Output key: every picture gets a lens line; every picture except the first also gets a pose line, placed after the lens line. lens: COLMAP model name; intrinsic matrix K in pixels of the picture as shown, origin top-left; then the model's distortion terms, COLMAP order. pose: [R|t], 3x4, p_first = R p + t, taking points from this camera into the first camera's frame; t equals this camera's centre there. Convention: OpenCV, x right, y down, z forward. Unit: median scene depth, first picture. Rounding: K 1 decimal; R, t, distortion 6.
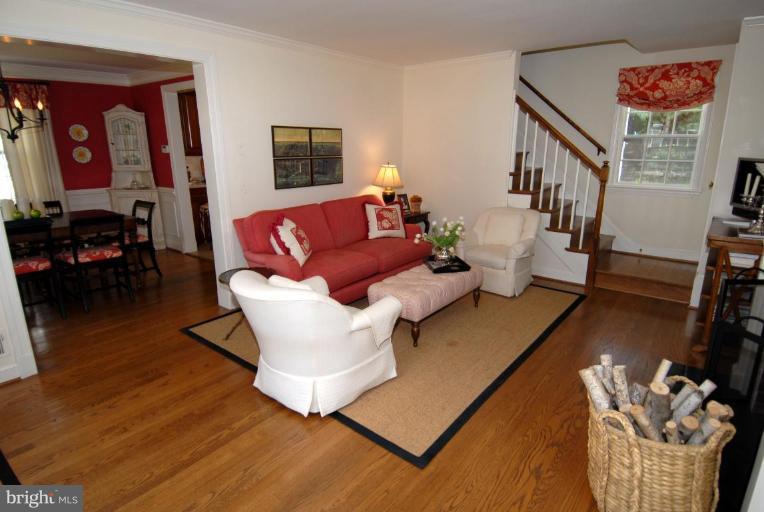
lens RADIAL K [[401.7, 0, 385.0], [0, 401.7, 254.9], [0, 0, 1]] dist [0.040167, -0.049147]
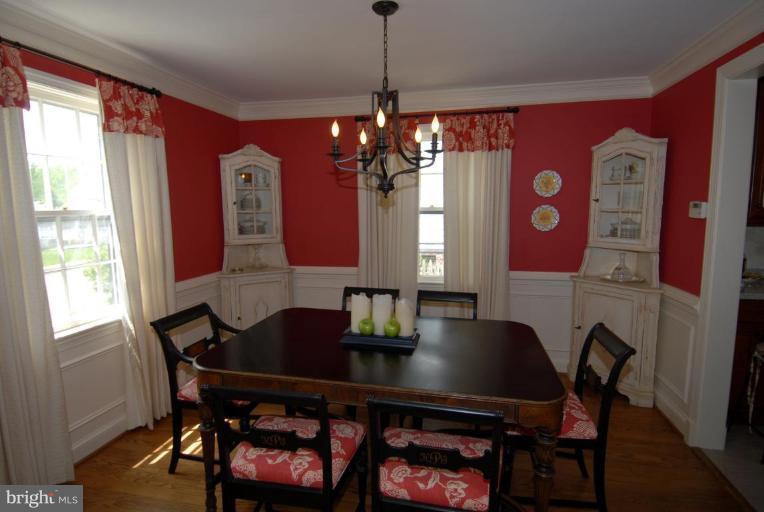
lens RADIAL K [[401.7, 0, 385.0], [0, 401.7, 254.9], [0, 0, 1]] dist [0.040167, -0.049147]
pose [[0.416763, 0.102393, -0.903230, -0.287541], [-0.226836, 0.973916, 0.005741, -0.141077], [0.880258, 0.202492, 0.429118, 0.531533]]
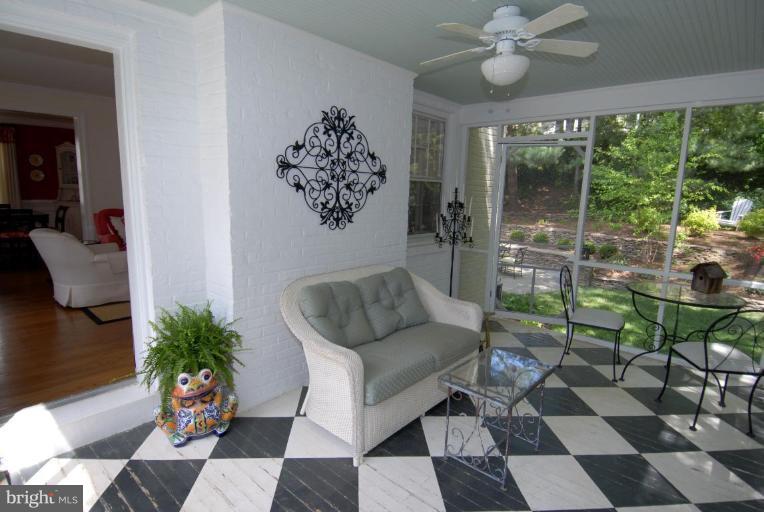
lens RADIAL K [[401.7, 0, 385.0], [0, 401.7, 254.9], [0, 0, 1]] dist [0.040167, -0.049147]
pose [[0.997939, 0.033162, -0.054944, 0.564713], [-0.038269, 0.994774, -0.094656, 0.118978], [0.051517, 0.096564, 0.993993, -0.321448]]
